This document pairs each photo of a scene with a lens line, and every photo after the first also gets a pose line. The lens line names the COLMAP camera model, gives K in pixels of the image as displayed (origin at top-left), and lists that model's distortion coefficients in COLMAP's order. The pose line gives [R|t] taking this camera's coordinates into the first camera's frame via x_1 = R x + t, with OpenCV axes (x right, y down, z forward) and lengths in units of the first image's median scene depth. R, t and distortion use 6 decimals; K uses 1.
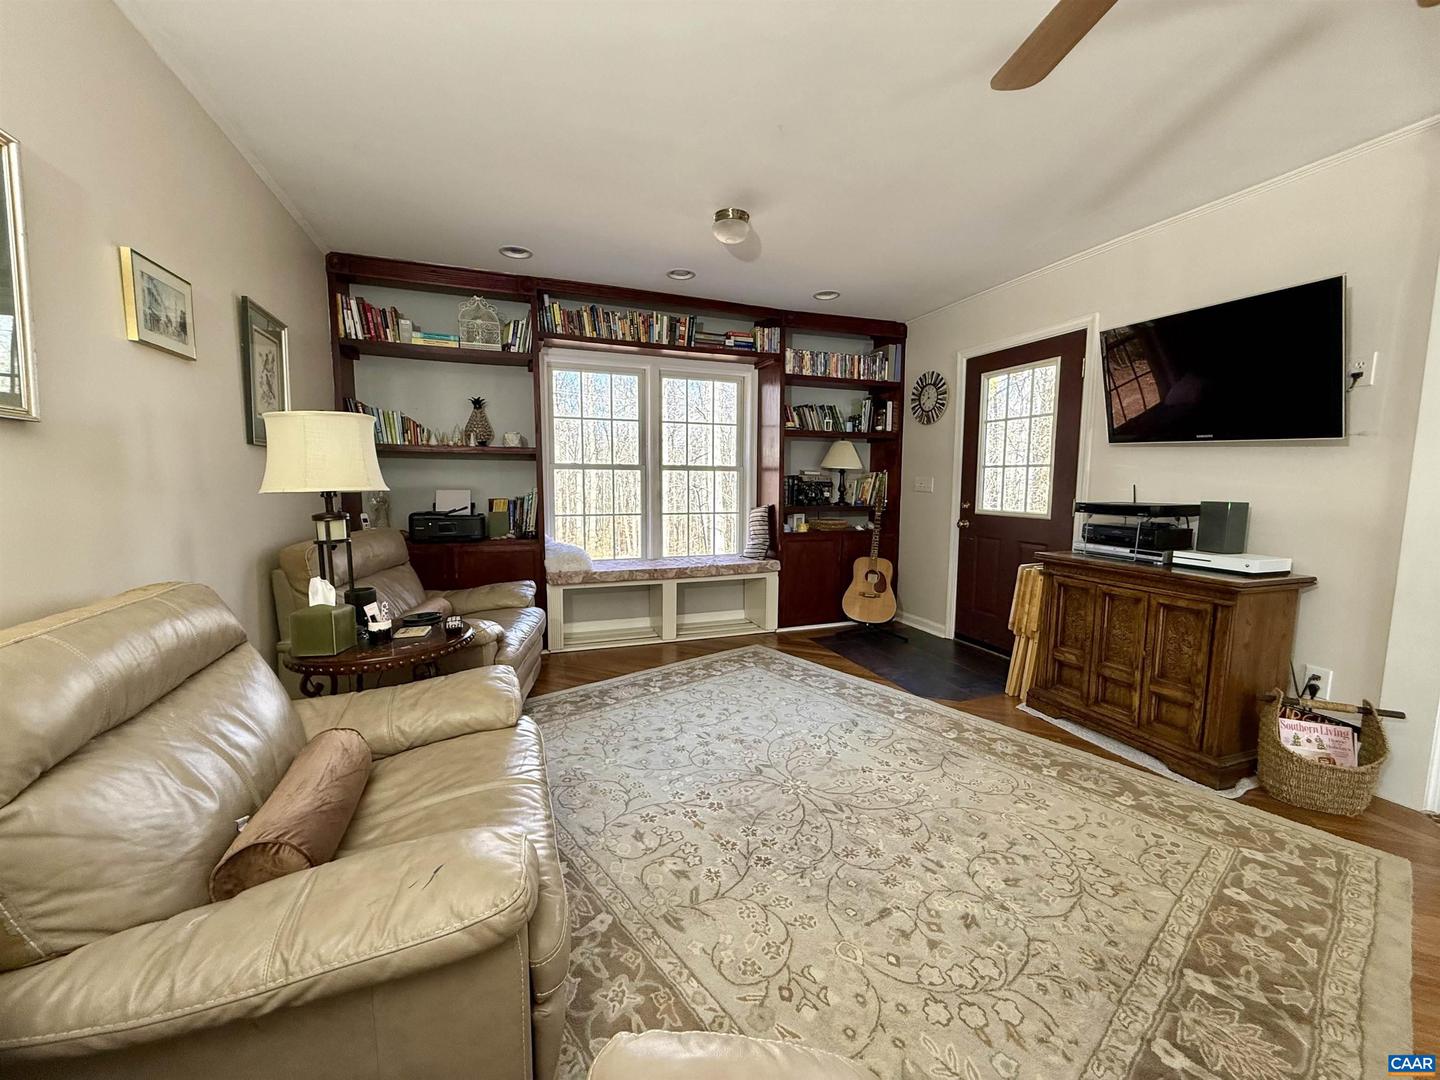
lens RADIAL K [[572.5, 0, 725.0], [0, 572.5, 538.5], [0, 0, 1]] dist [0.000011, 0.000616]
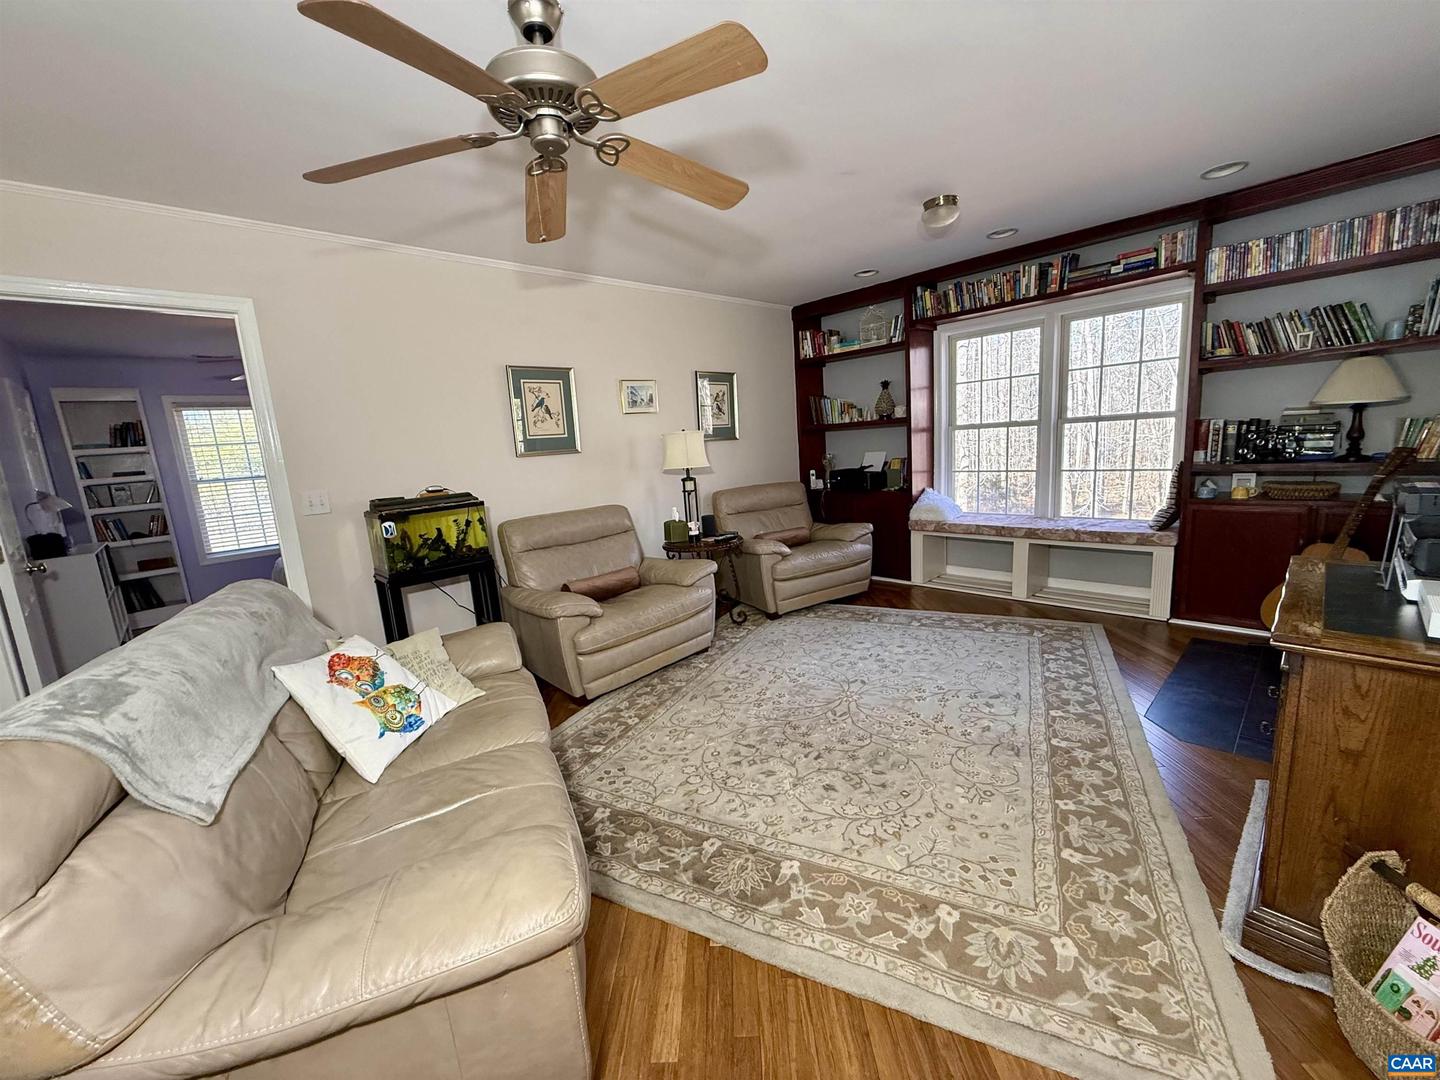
lens RADIAL K [[572.5, 0, 719.0], [0, 572.5, 541.9], [0, 0, 1]] dist [0.000011, 0.000616]
pose [[0.398636, 0.129018, -0.907989, 0.659726], [-0.024225, 0.991191, 0.130205, -0.044020], [0.916789, -0.029908, 0.398250, 0.127580]]
